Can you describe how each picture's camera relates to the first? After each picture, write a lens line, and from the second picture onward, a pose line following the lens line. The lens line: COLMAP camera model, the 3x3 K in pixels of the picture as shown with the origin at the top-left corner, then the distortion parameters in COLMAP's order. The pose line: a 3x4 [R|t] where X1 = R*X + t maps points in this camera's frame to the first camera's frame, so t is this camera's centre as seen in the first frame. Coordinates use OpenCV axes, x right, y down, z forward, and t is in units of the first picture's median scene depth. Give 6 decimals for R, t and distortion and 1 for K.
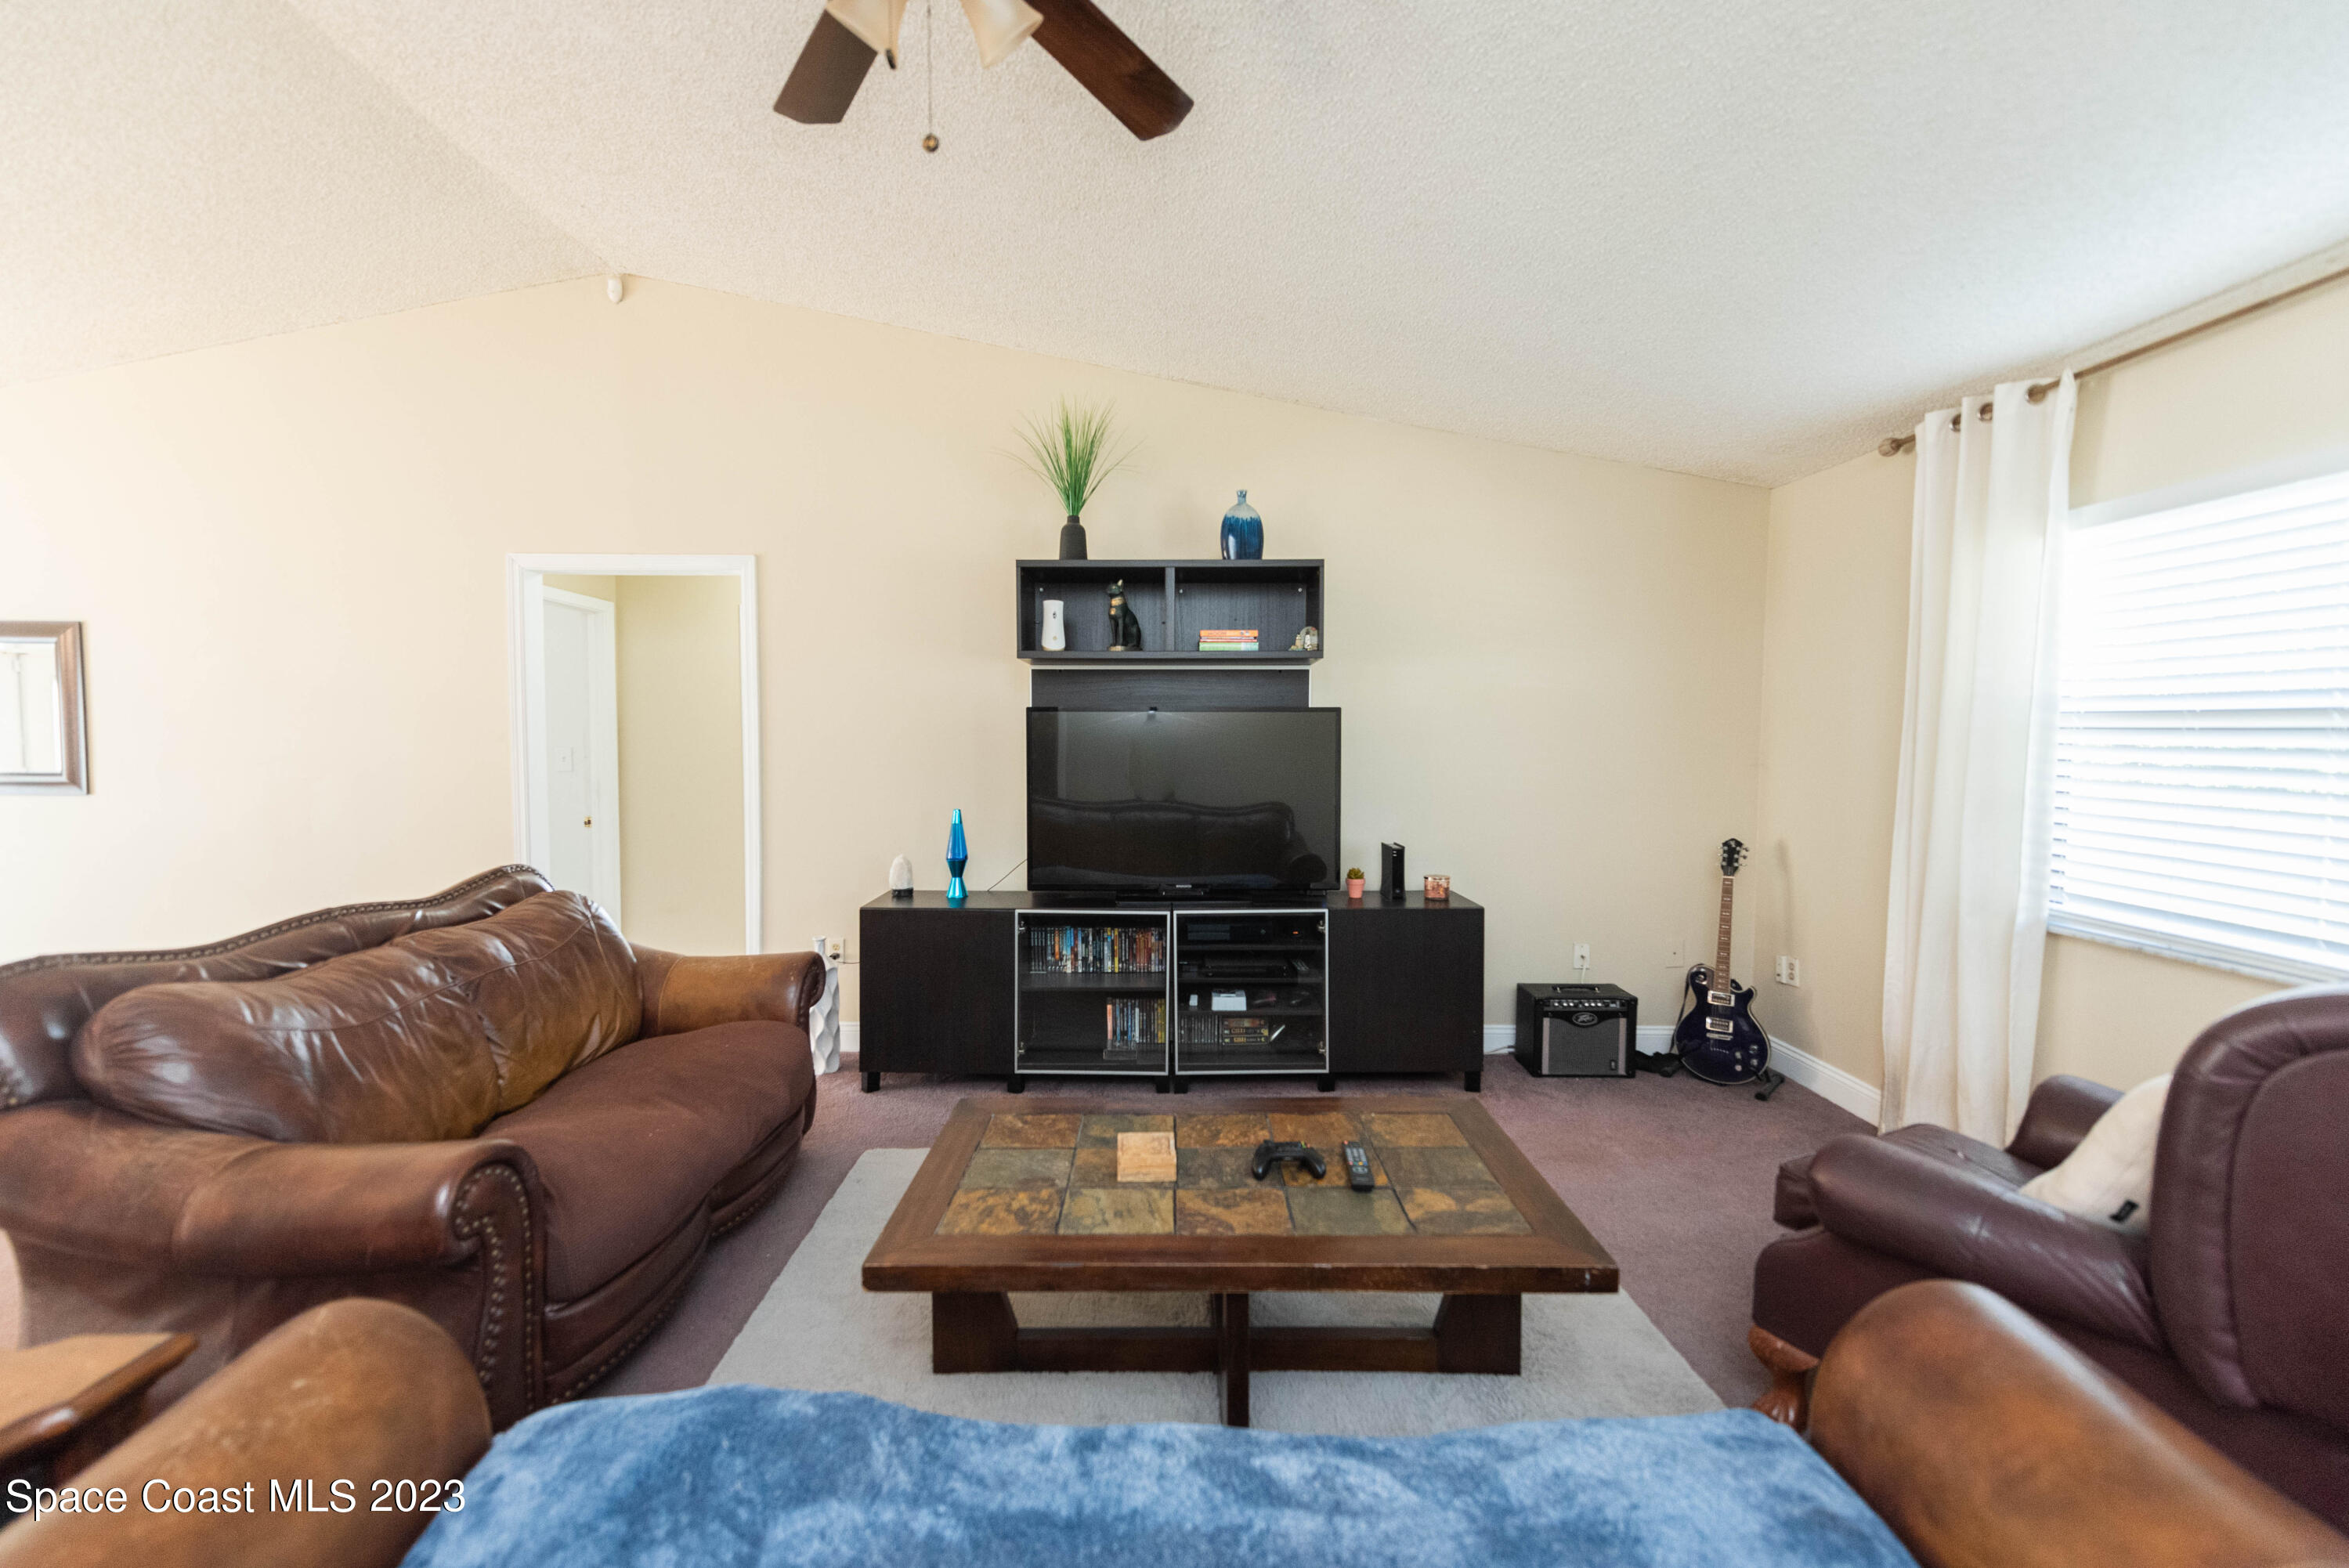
lens RADIAL K [[925.2, 0, 1171.8], [0, 925.2, 781.6], [0, 0, 1]] dist [0.002366, 0.000244]
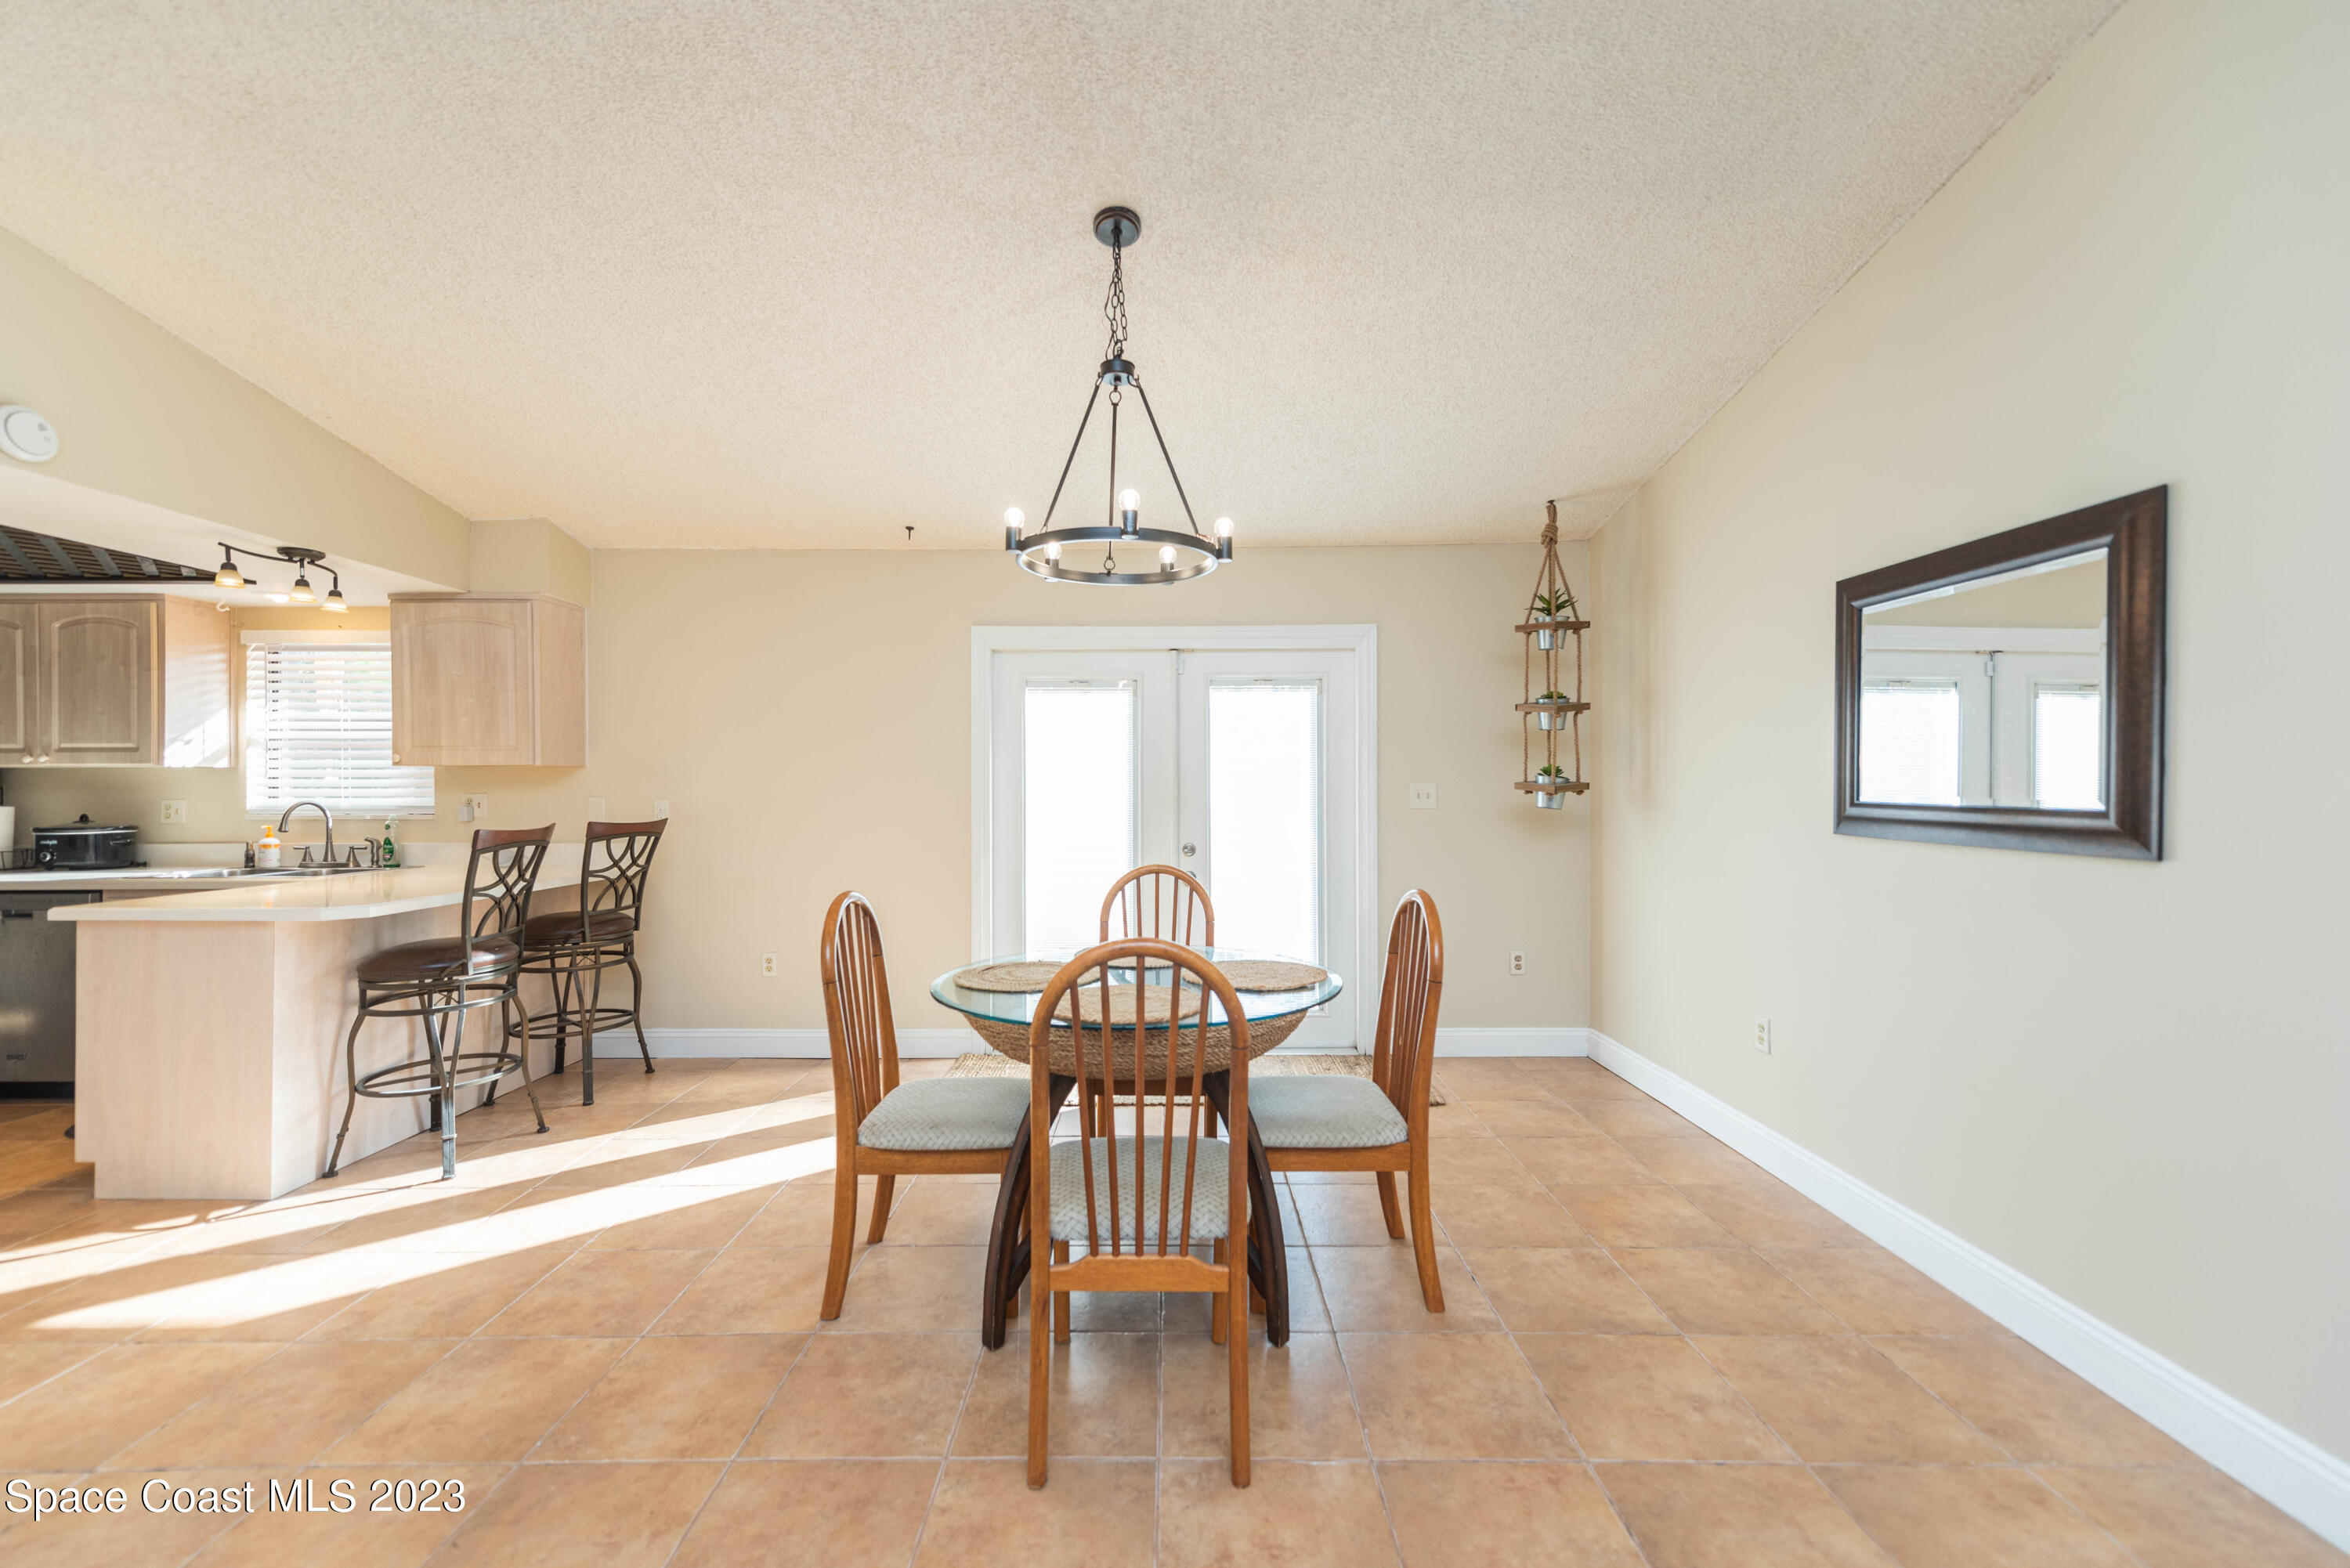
lens RADIAL K [[925.5, 0, 1172.3], [0, 925.5, 781.6], [0, 0, 1]] dist [0.002366, 0.000244]
pose [[-0.013133, -0.010151, -0.999862, -0.712363], [-0.042812, 0.999037, -0.009580, -0.000262], [0.998997, 0.042681, -0.013555, 0.524564]]
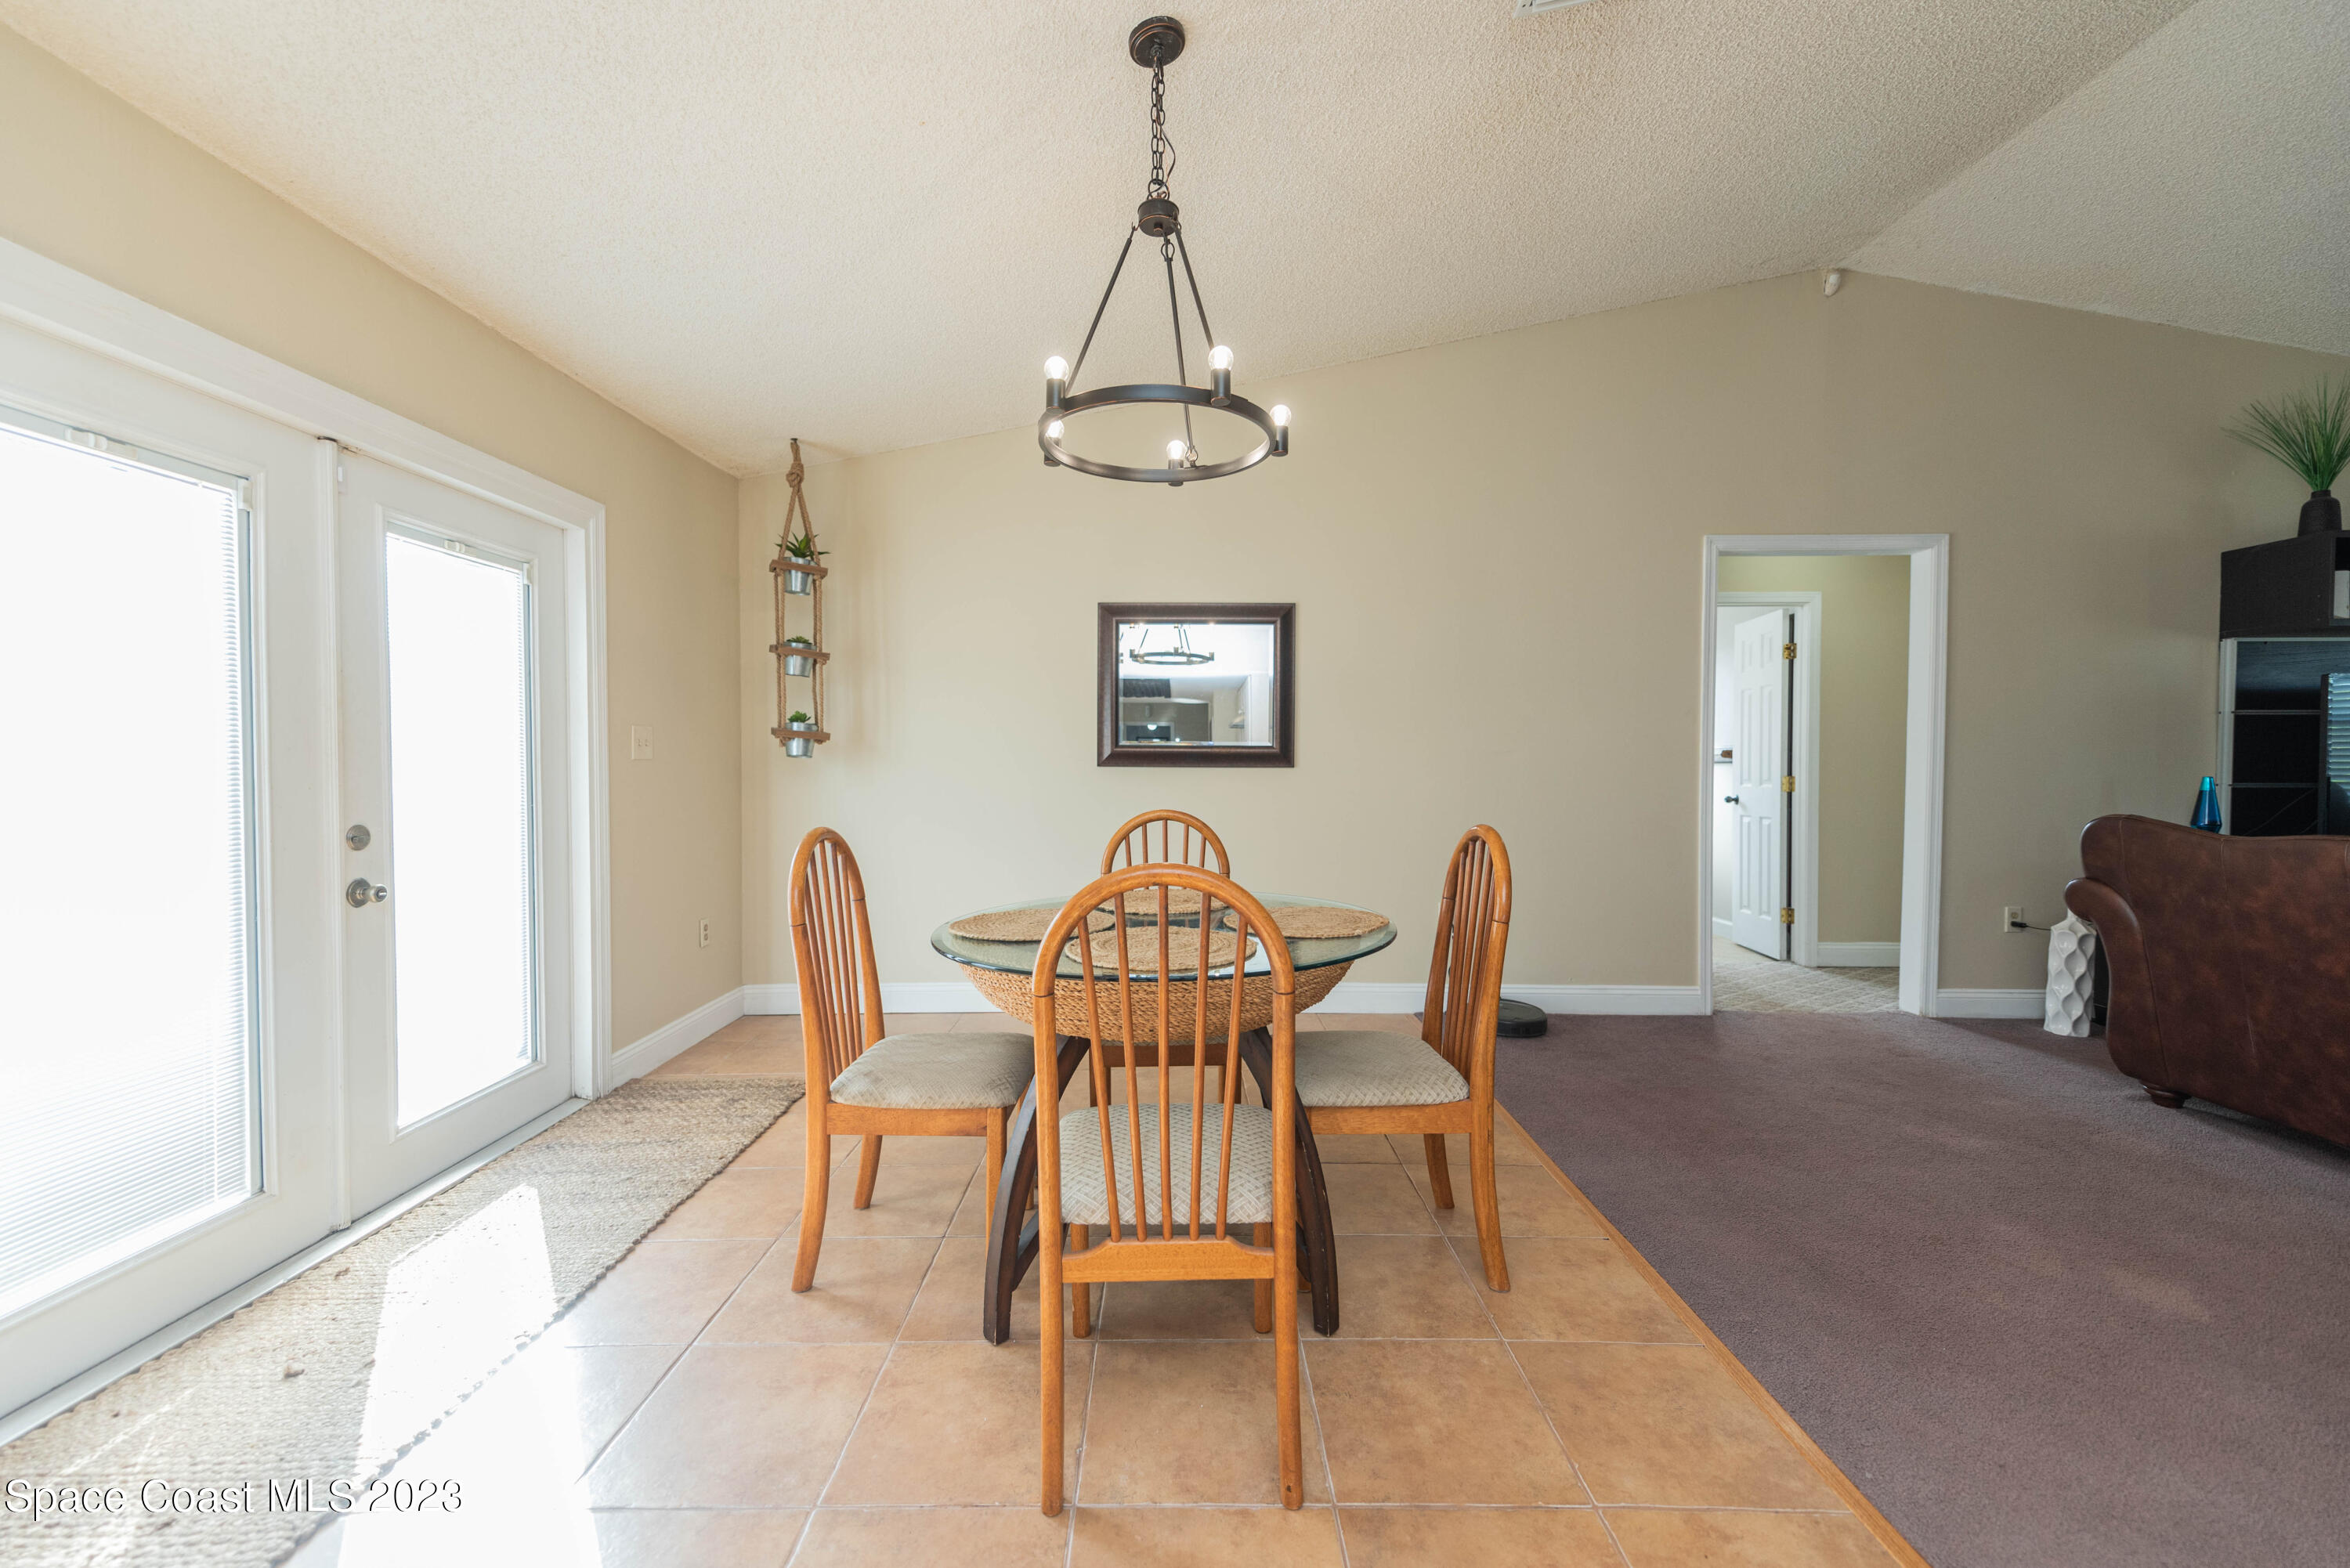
lens RADIAL K [[925.5, 0, 1172.3], [0, 925.5, 781.6], [0, 0, 1]] dist [0.002366, 0.000244]
pose [[0.999924, -0.007187, -0.010041, -1.313663], [0.006938, 0.999672, -0.024643, 0.054113], [0.010214, 0.024571, 0.999646, -0.045146]]
